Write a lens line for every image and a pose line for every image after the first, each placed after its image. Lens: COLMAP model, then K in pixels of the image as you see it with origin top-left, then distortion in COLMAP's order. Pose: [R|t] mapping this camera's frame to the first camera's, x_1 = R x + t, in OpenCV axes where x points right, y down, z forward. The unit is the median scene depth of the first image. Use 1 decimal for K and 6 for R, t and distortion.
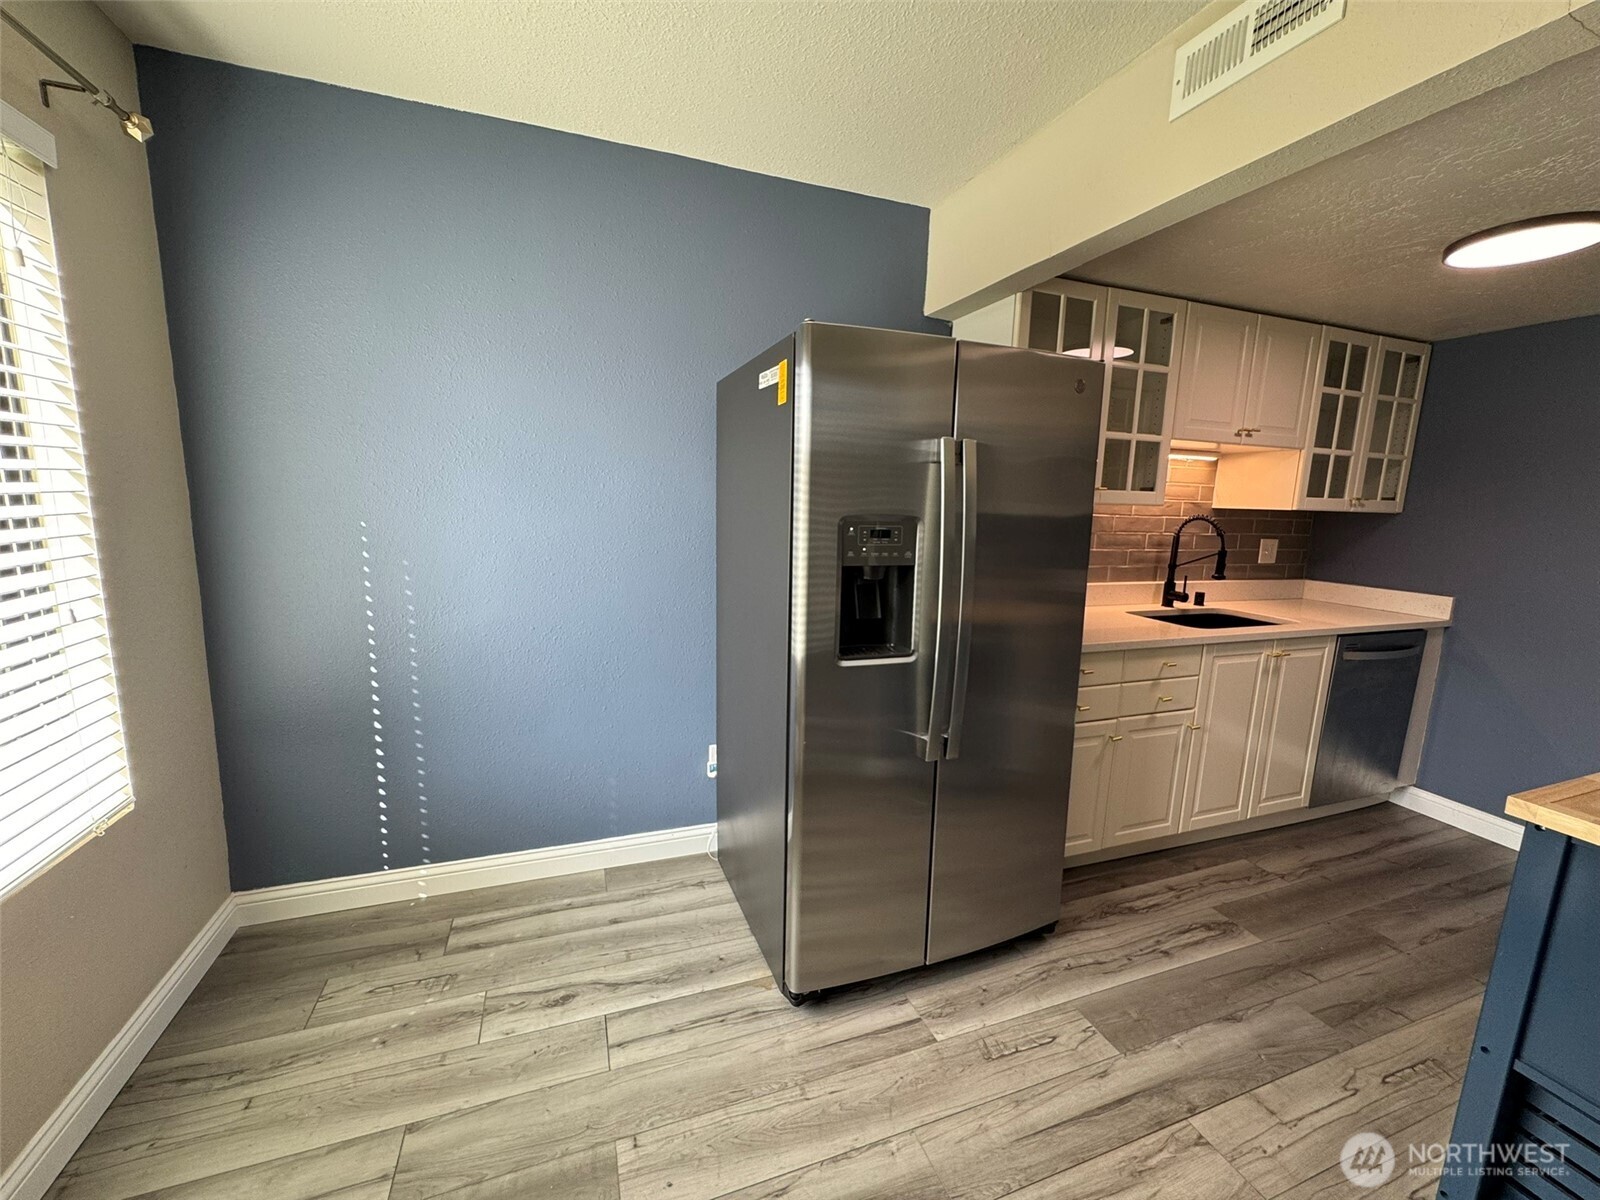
lens RADIAL K [[638.8, 0, 800.2], [0, 638.8, 599.2], [0, 0, 1]] dist [-0.002587, -0.000138]
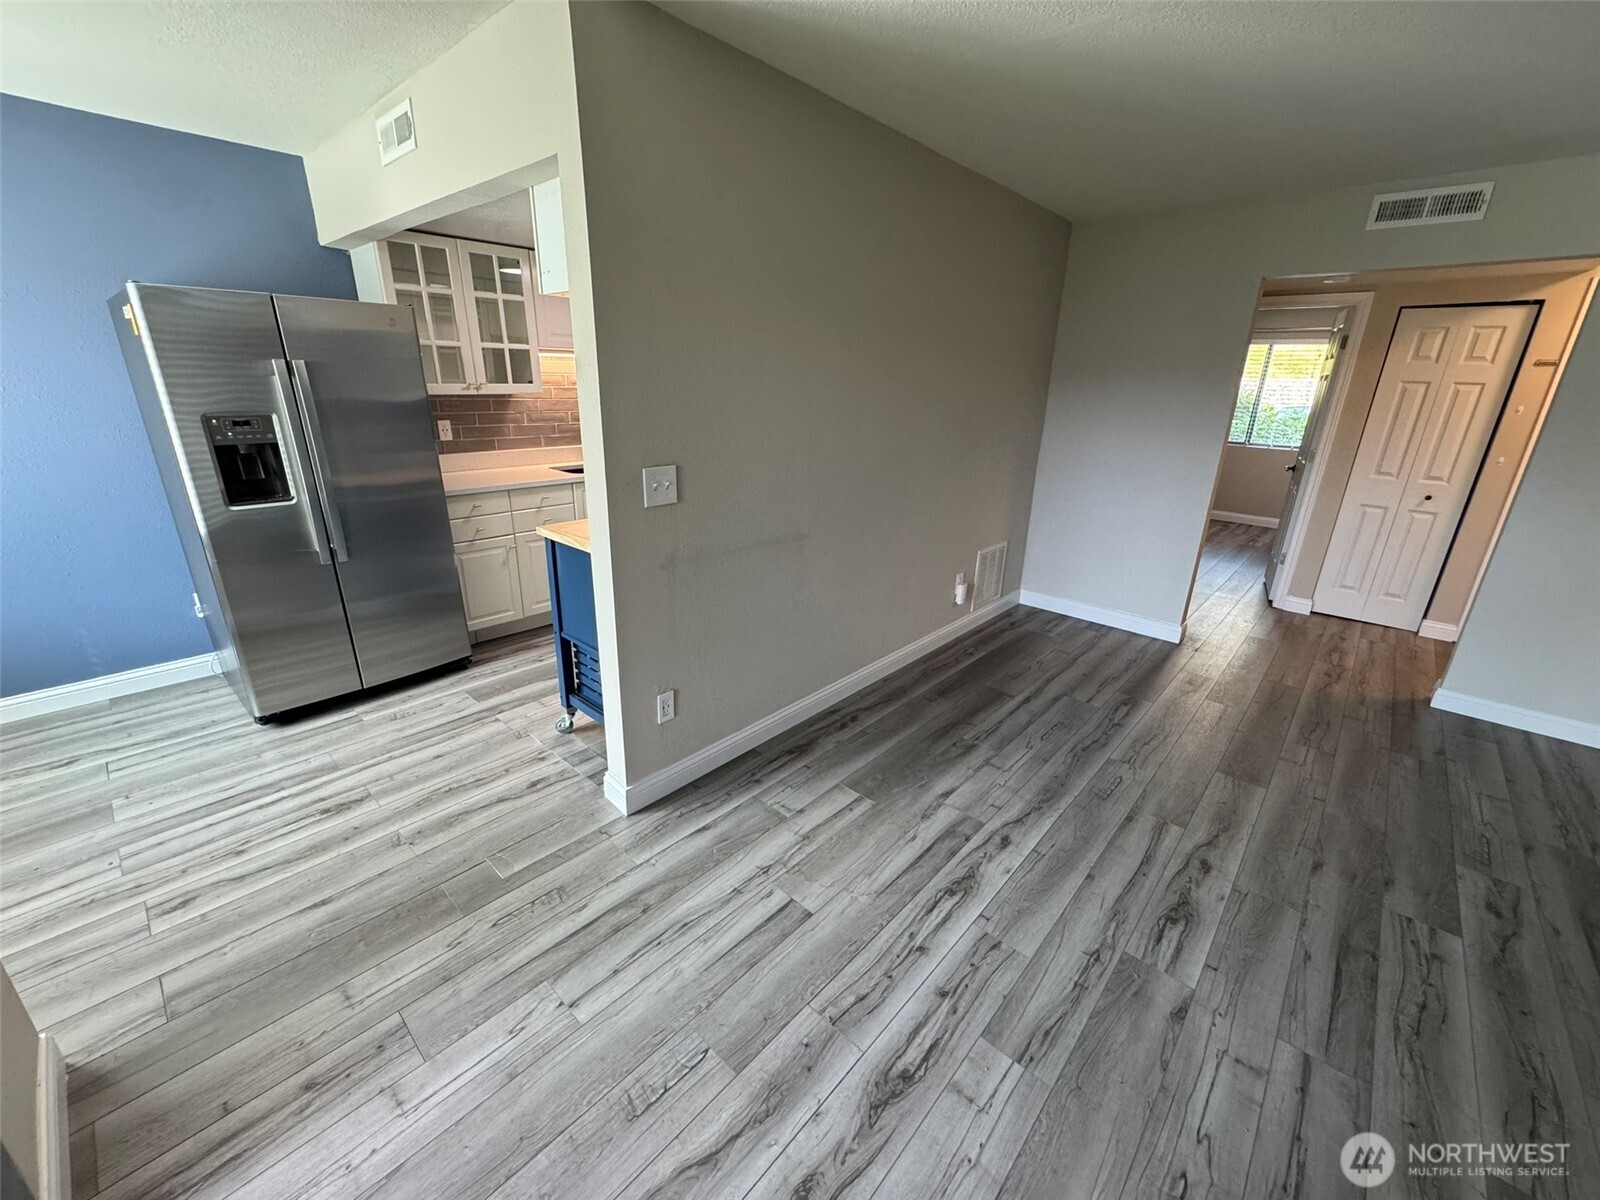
lens RADIAL K [[638.8, 0, 800.2], [0, 638.8, 599.2], [0, 0, 1]] dist [-0.002587, -0.000138]
pose [[0.885175, -0.160208, 0.436806, 0.464280], [0.074492, 0.975534, 0.206842, 0.078071], [-0.459257, -0.150552, 0.875453, -0.850684]]
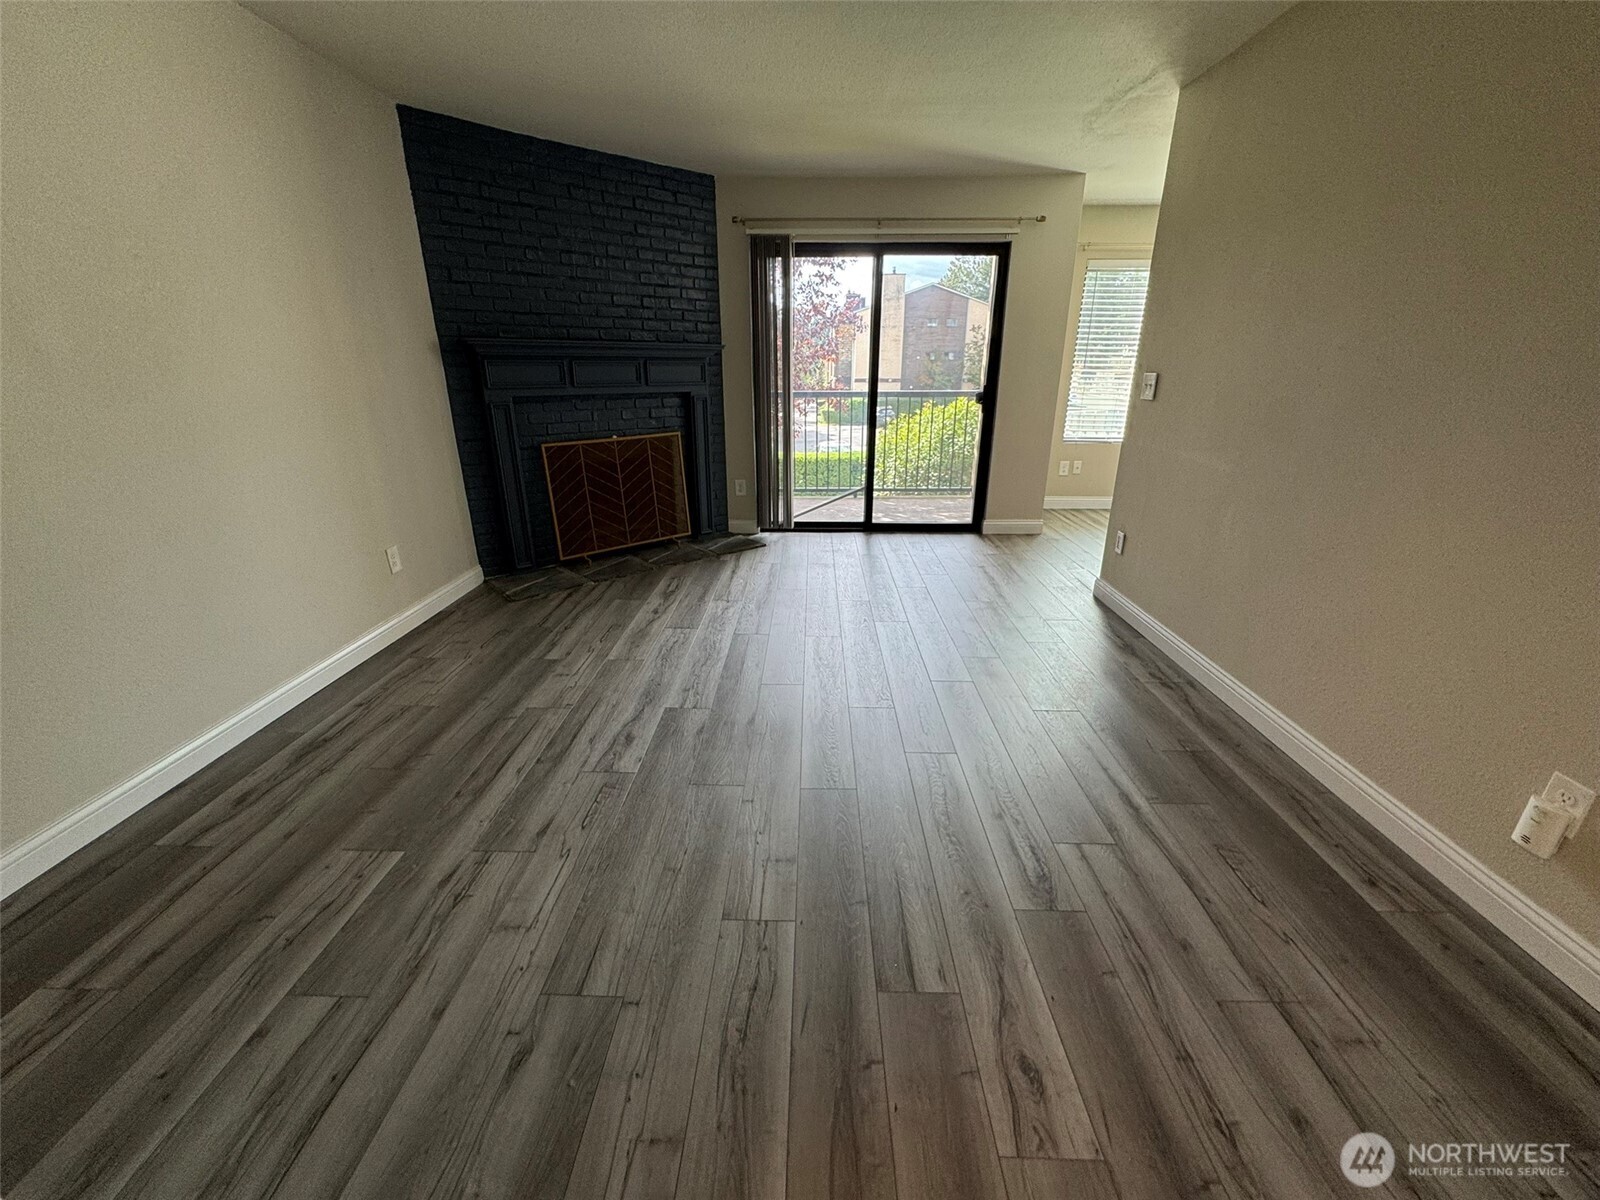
lens RADIAL K [[638.3, 0, 800.5], [0, 638.3, 593.4], [0, 0, 1]] dist [-0.002252, -0.000133]
pose [[-0.360843, 0.289120, -0.886680, 2.620763], [-0.157425, 0.918210, 0.363467, 0.127632], [0.919244, 0.270740, -0.285815, -0.005891]]
